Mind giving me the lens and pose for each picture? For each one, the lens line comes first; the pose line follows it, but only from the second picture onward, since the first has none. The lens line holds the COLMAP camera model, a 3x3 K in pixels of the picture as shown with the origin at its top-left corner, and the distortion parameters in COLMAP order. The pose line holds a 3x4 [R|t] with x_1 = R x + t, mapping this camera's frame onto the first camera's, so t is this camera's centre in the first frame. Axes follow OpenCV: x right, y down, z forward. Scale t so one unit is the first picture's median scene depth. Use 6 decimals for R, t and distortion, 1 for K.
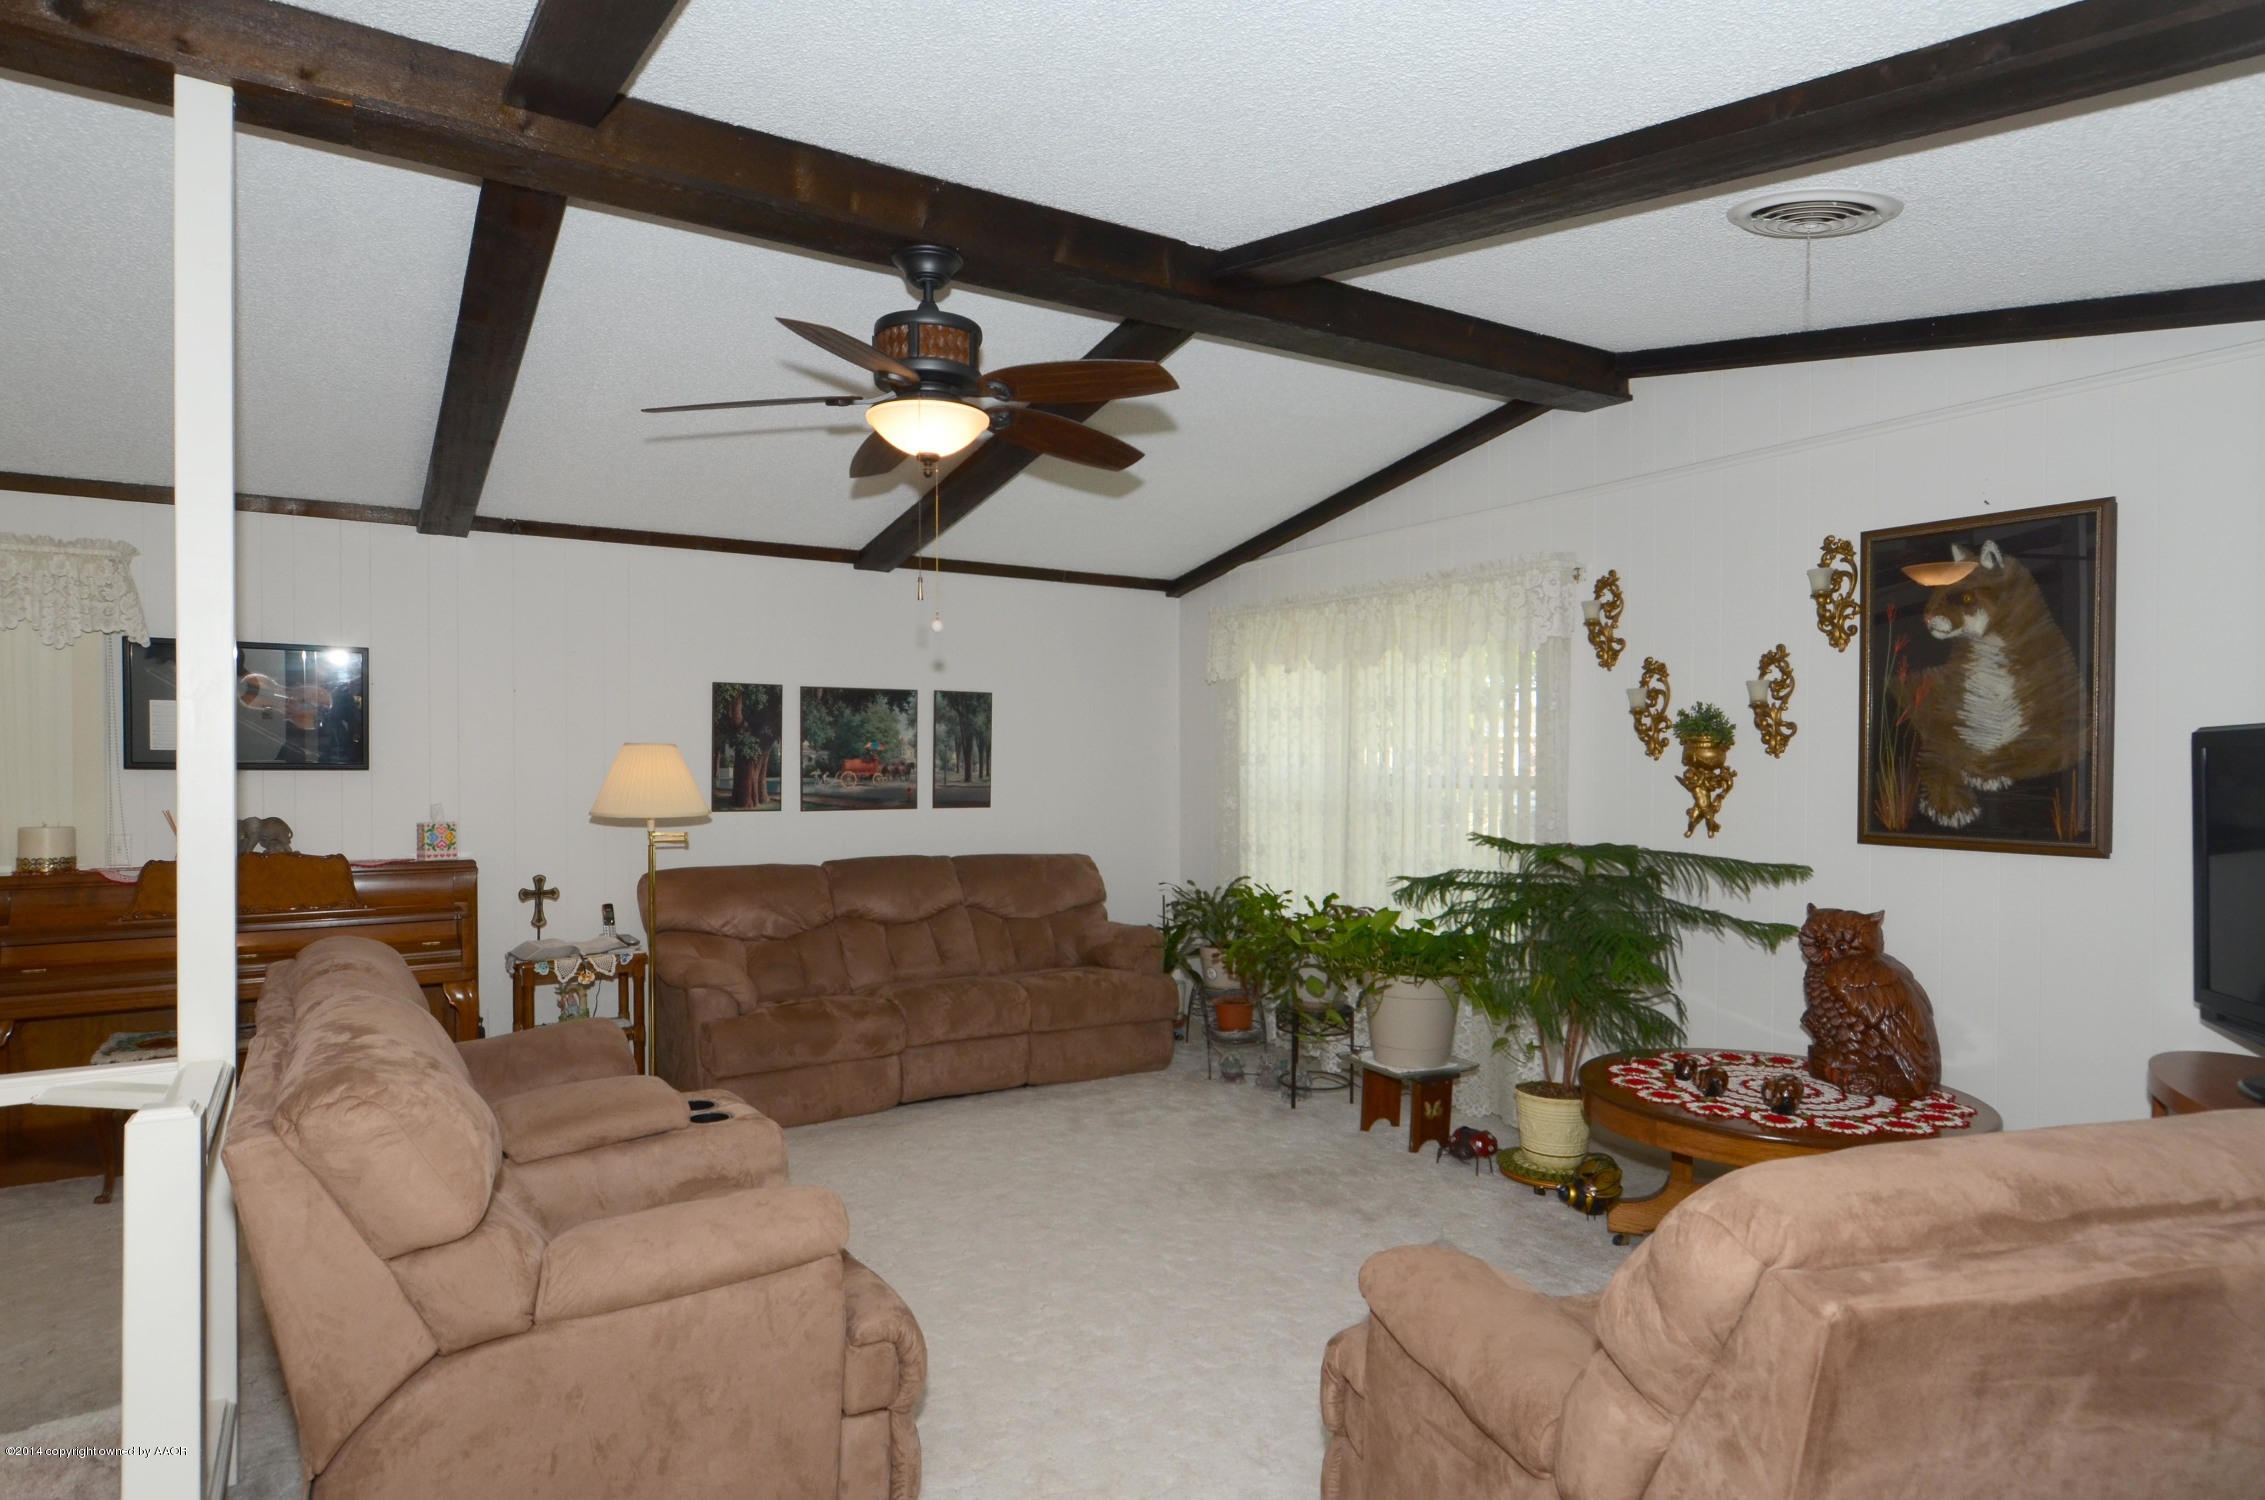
lens RADIAL K [[1202.4, 0, 1172.8], [0, 1202.4, 783.5], [0, 0, 1]] dist [-0.002713, 0.000051]
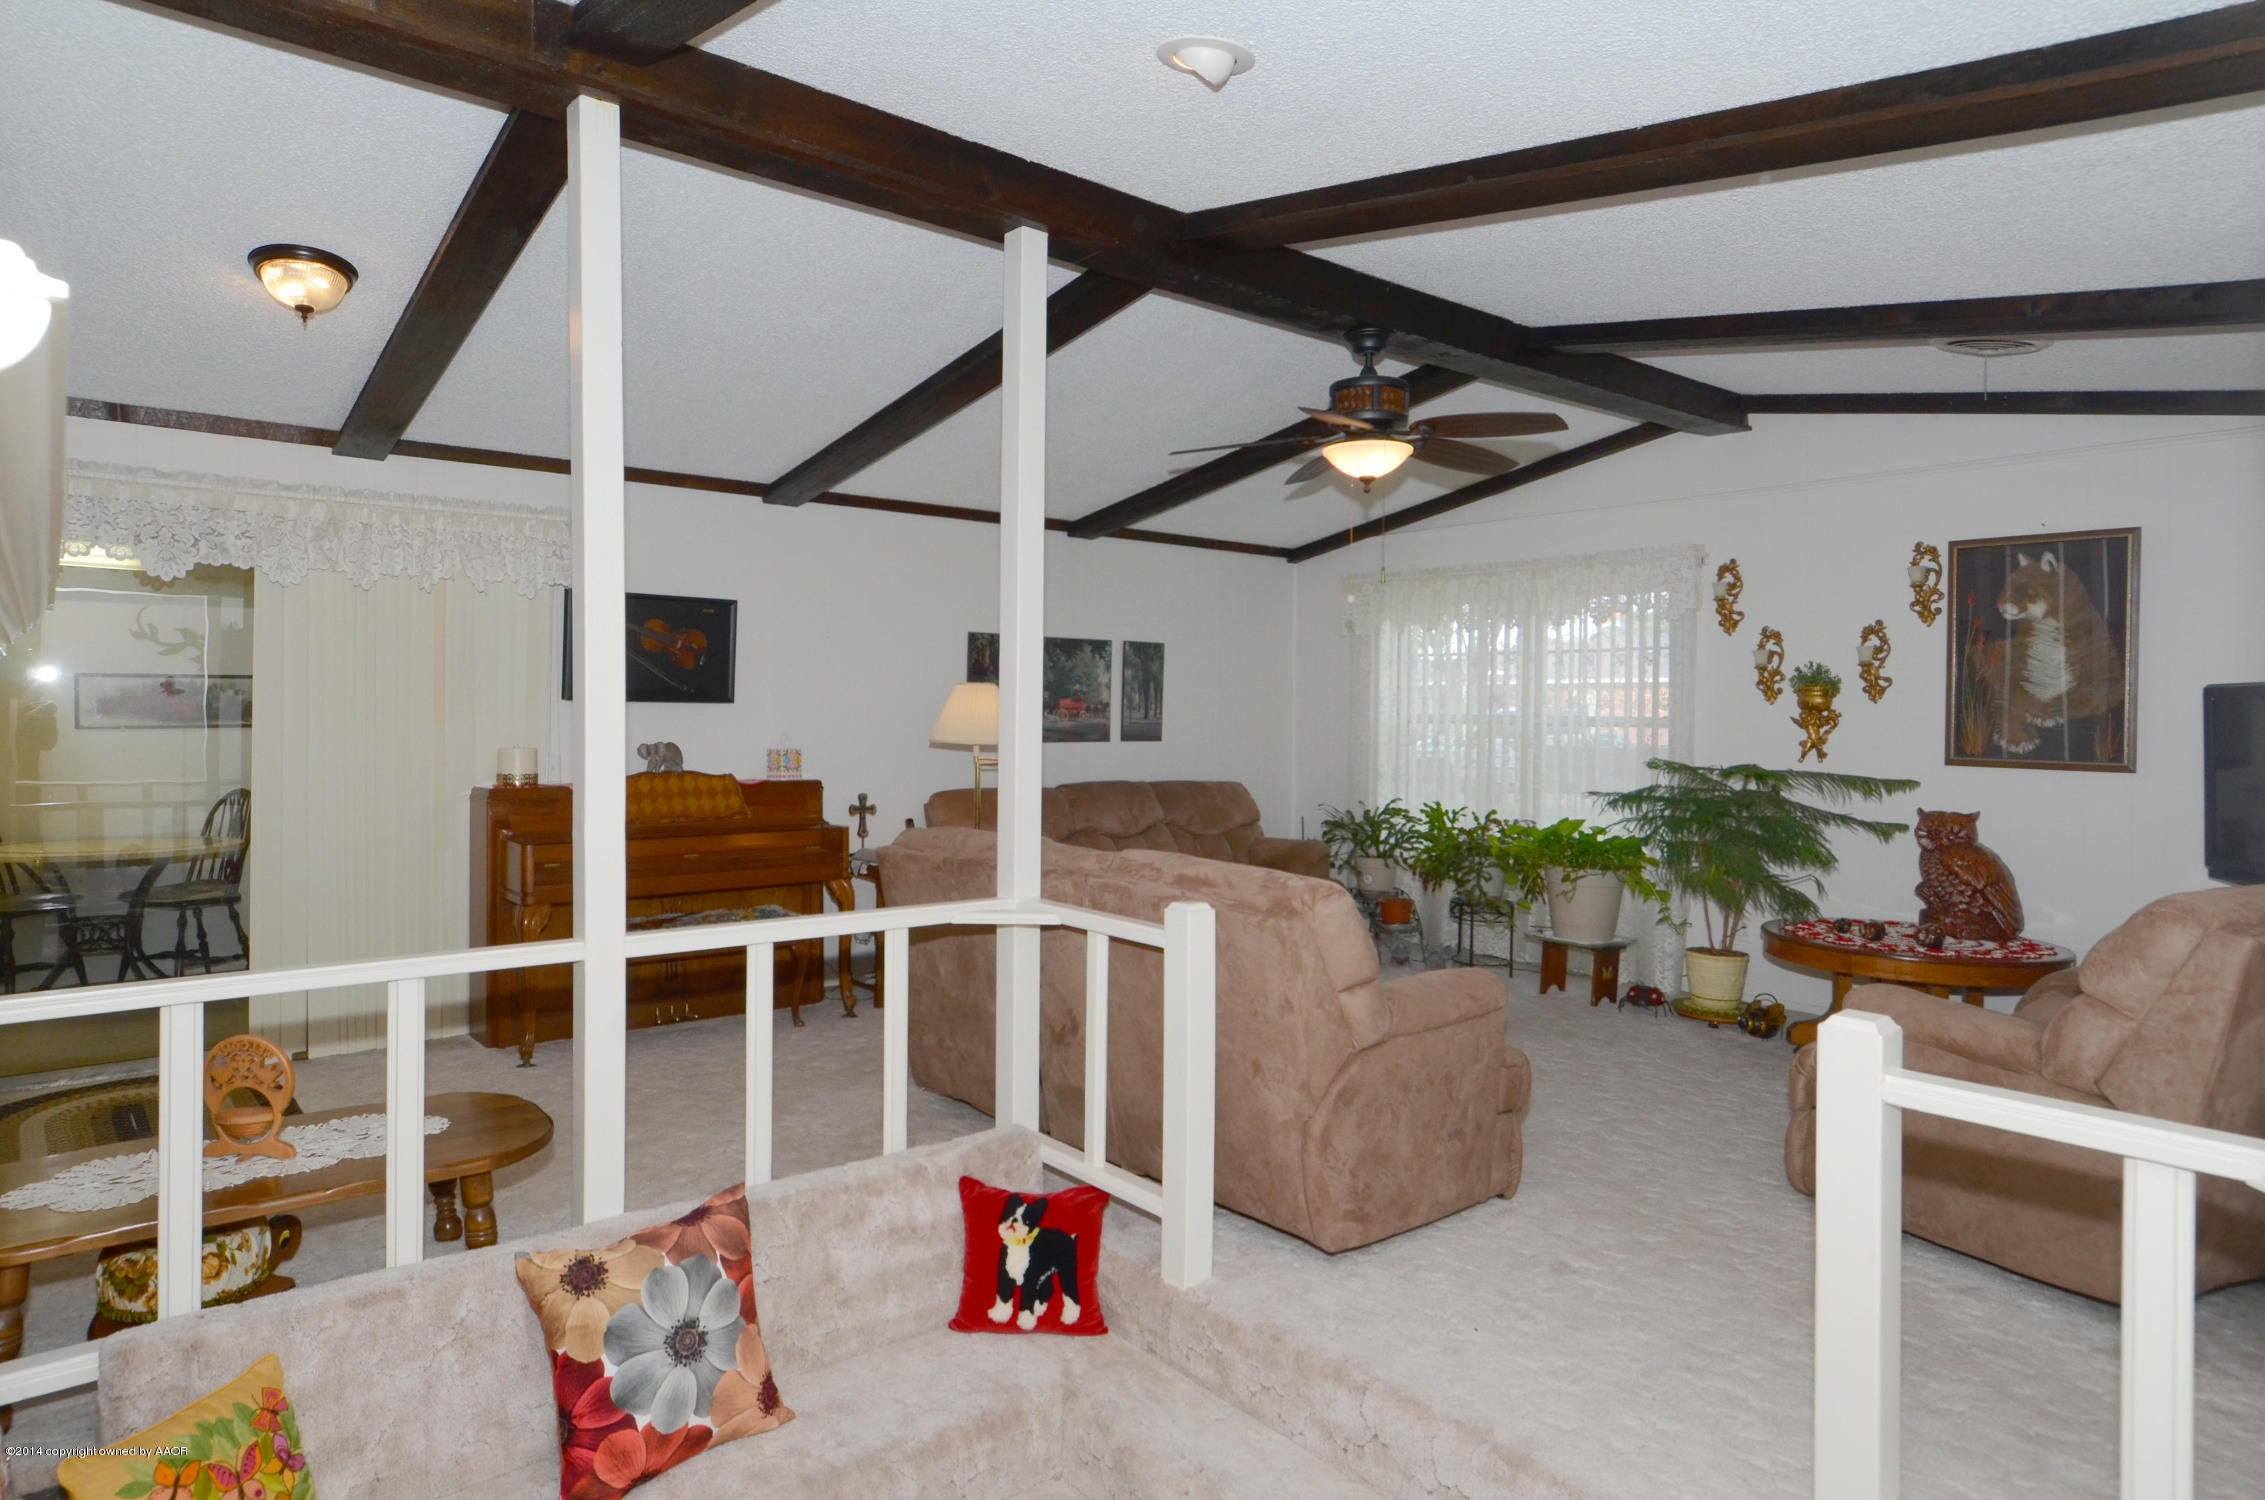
lens RADIAL K [[1205.8, 0, 1163.9], [0, 1205.8, 719.6], [0, 0, 1]] dist [0.000808, 0.000092]
pose [[0.994104, 0.007526, 0.108171, -0.417661], [-0.006678, 0.999944, -0.008202, 0.012779], [-0.108226, 0.007431, 0.994098, -0.250747]]
